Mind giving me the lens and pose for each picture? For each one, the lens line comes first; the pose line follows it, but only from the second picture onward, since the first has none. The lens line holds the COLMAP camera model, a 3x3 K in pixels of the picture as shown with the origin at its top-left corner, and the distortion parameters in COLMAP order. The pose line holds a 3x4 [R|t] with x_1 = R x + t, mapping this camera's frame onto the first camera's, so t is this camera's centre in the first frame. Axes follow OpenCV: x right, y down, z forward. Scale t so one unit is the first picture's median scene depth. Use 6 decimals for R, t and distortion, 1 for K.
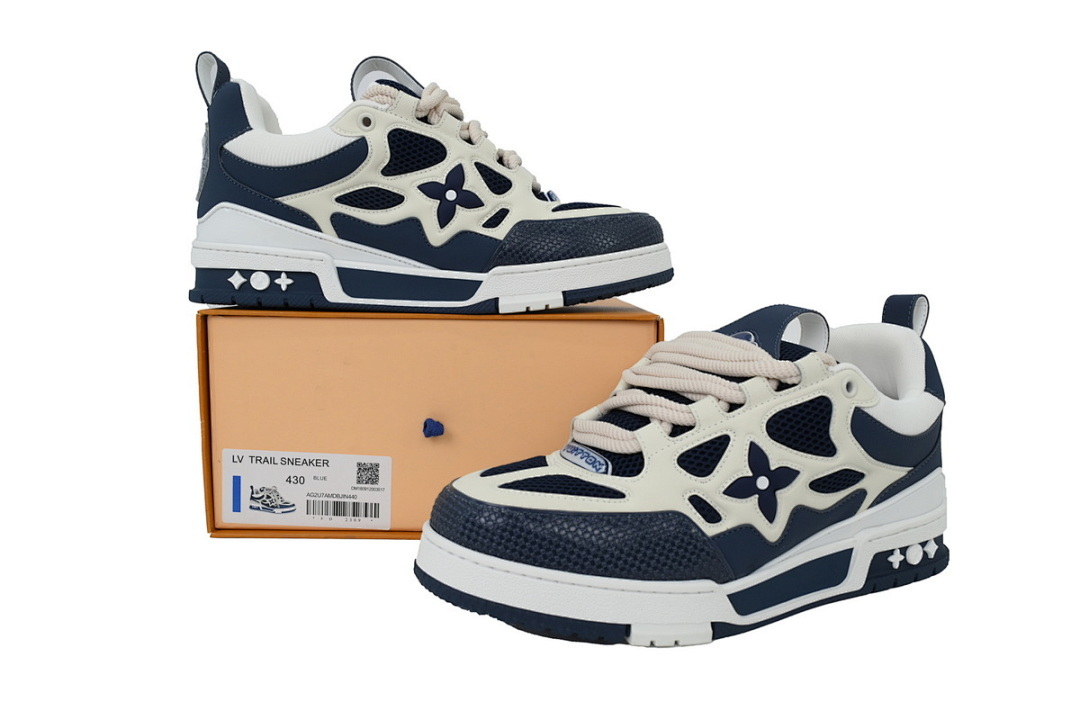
lens RADIAL K [[845.3, 0, 540.0], [0, 845.3, 360.0], [0, 0, 1]] dist [0.004052, 0.000867]
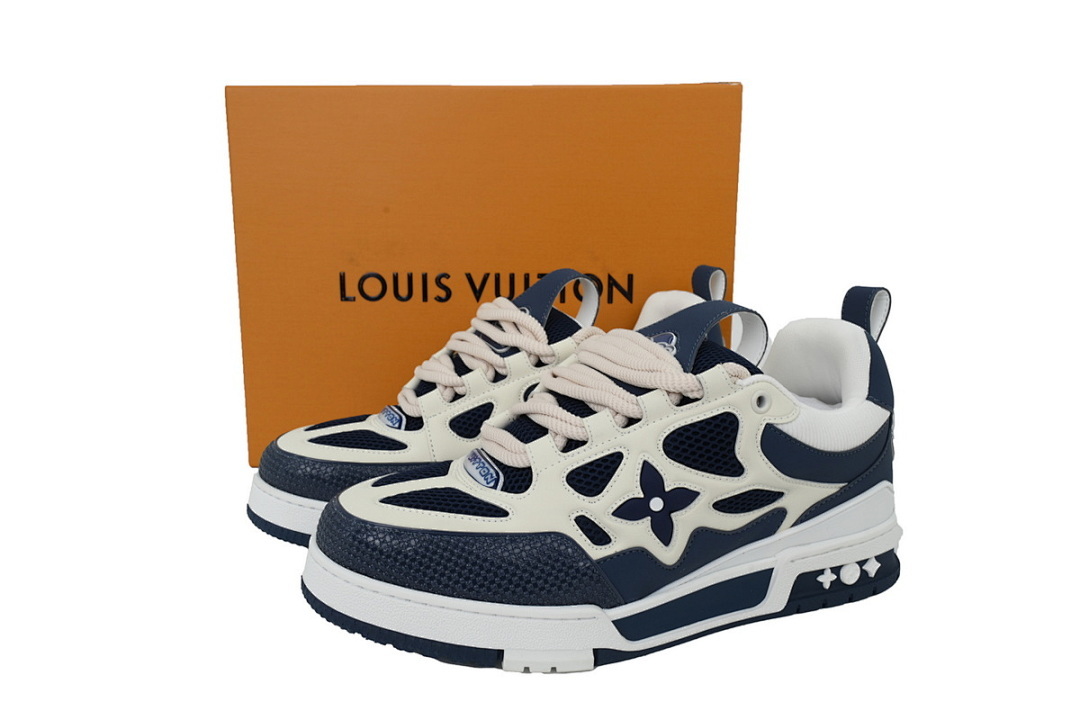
lens RADIAL K [[845.3, 0, 540.0], [0, 845.3, 360.0], [0, 0, 1]] dist [0.004052, 0.000867]
pose [[0.993835, 0.013474, -0.110047, 0.232683], [-0.005029, 0.997045, 0.076657, -0.084209], [0.110755, -0.075631, 0.990966, 0.068254]]
